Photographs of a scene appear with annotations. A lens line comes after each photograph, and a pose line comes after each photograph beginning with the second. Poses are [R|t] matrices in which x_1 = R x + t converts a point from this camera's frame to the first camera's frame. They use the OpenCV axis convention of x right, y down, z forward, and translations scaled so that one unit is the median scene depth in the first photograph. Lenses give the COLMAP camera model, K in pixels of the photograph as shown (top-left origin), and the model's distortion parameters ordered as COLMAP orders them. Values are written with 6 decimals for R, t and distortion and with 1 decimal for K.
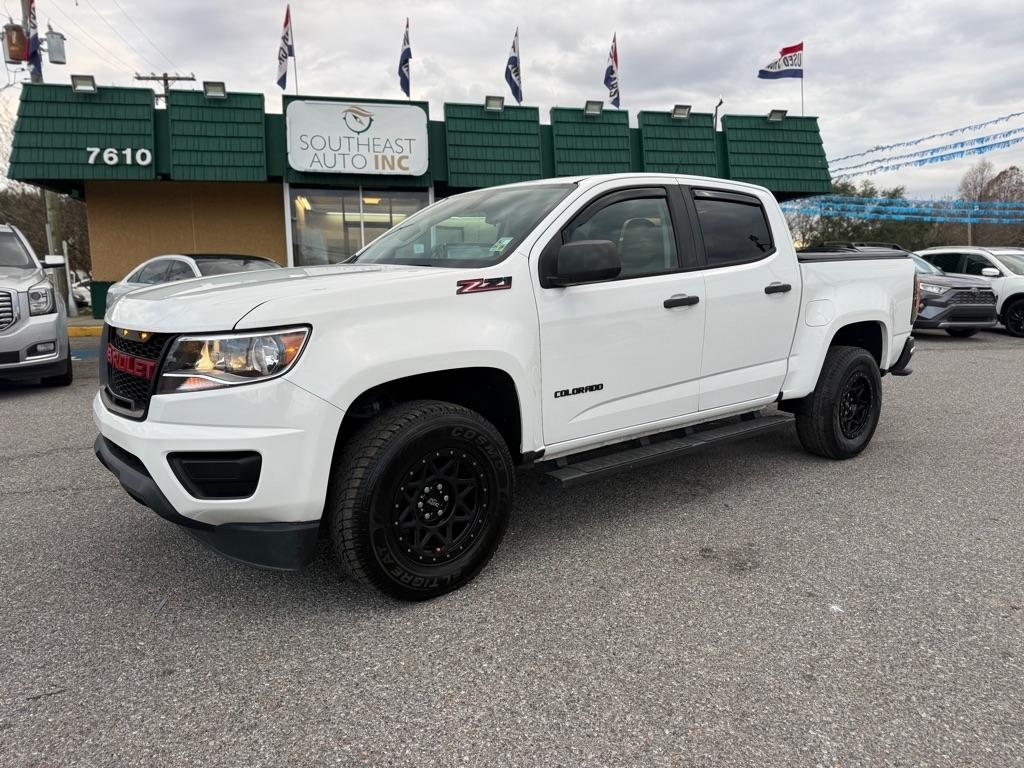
lens RADIAL K [[692.2, 0, 520.8], [0, 692.2, 381.2], [0, 0, 1]] dist [0.041521, -0.050814]
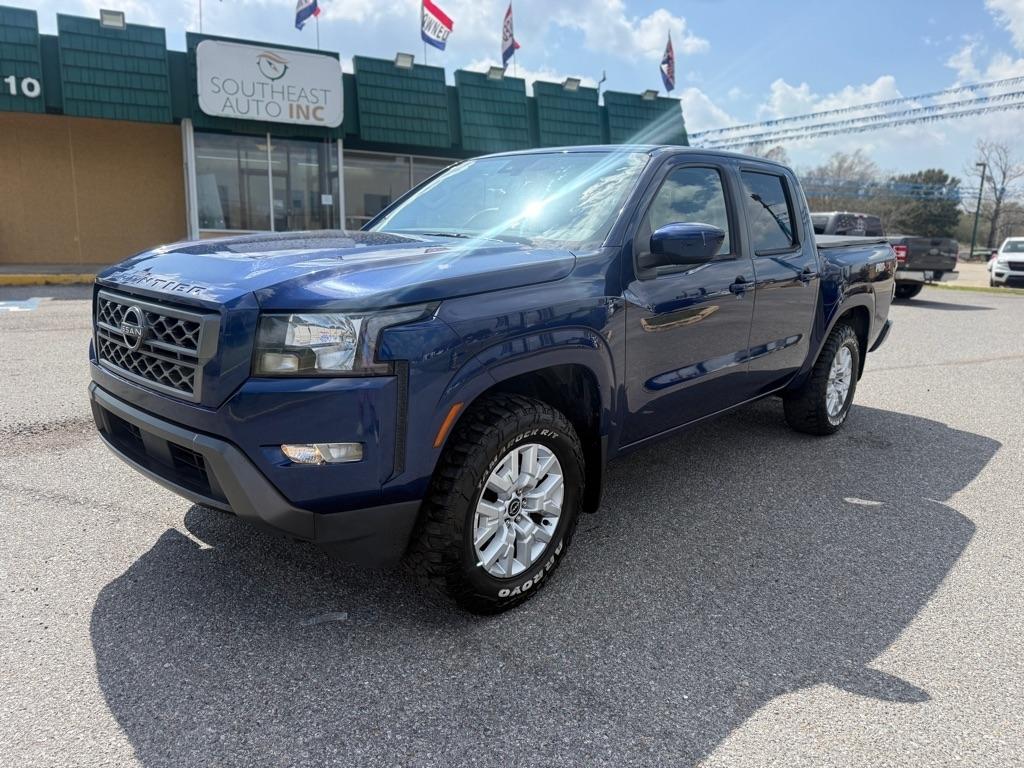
lens RADIAL K [[706.8, 0, 510.1], [0, 706.8, 381.1], [0, 0, 1]] dist [-0.003430, -0.004762]
pose [[0.963884, -0.020614, 0.265525, -0.179253], [0.004416, 0.998100, 0.061456, 0.006812], [-0.266287, -0.058063, 0.962143, -0.066571]]
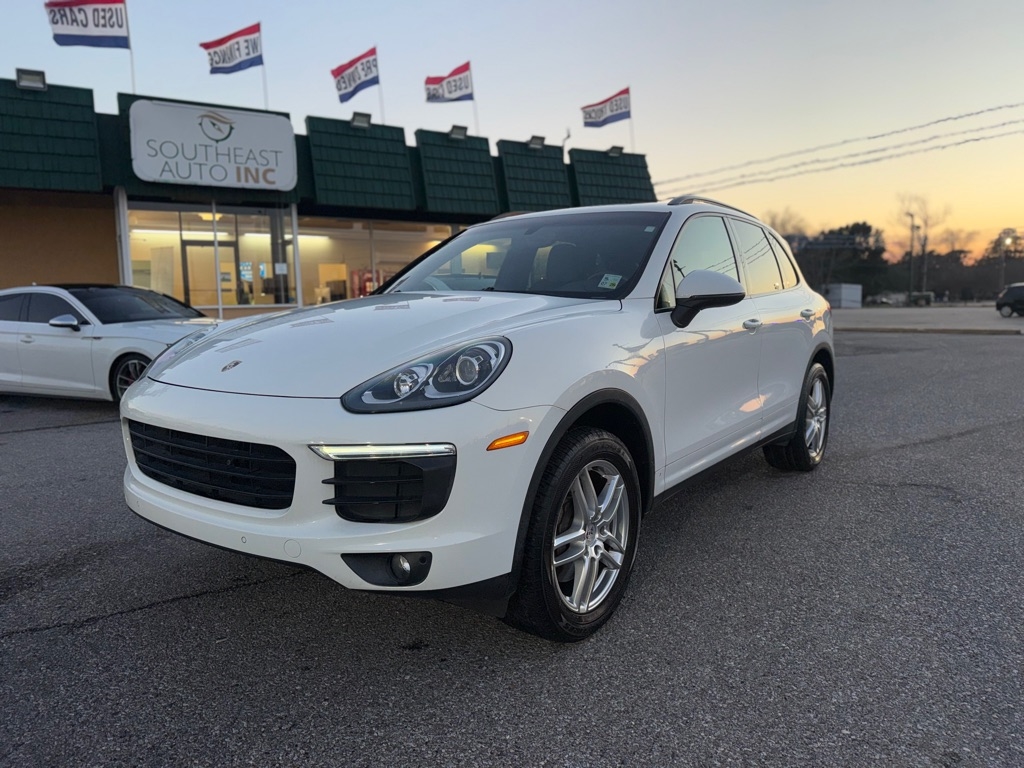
lens RADIAL K [[698.2, 0, 514.4], [0, 698.2, 382.7], [0, 0, 1]] dist [0.024407, -0.033547]
pose [[0.940348, -0.049208, 0.336638, -0.187941], [0.060966, 0.997841, -0.024439, -0.003472], [-0.334708, 0.043505, 0.941317, 0.041543]]
